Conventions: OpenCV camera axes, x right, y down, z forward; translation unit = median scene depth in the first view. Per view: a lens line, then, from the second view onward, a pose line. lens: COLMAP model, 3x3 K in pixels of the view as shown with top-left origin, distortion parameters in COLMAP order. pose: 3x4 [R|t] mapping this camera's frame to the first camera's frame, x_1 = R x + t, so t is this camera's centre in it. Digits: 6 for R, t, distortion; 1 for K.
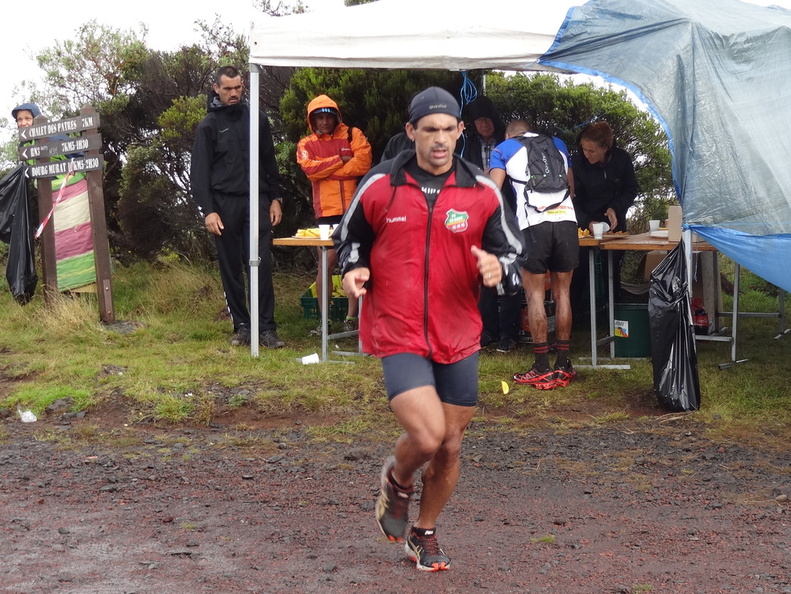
lens RADIAL K [[1341.6, 0, 395.4], [0, 1341.6, 296.4], [0, 0, 1]] dist [-0.118682, 0.000000]
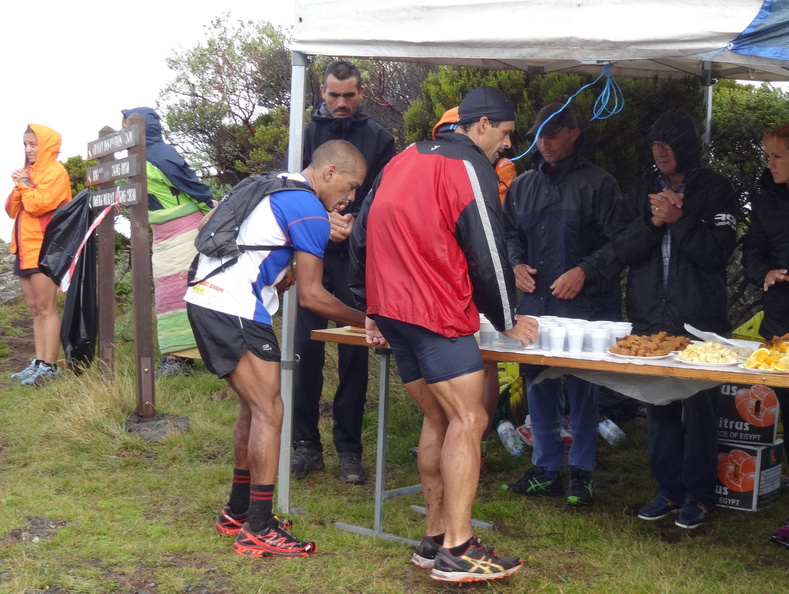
lens RADIAL K [[1338.2, 0, 394.8], [0, 1338.2, 298.0], [0, 0, 1]] dist [-0.118682, 0.000000]
pose [[0.970175, 0.056573, -0.235713, 0.089505], [-0.060457, 0.998128, -0.009281, -0.052175], [0.234746, 0.023255, 0.971778, 0.380406]]
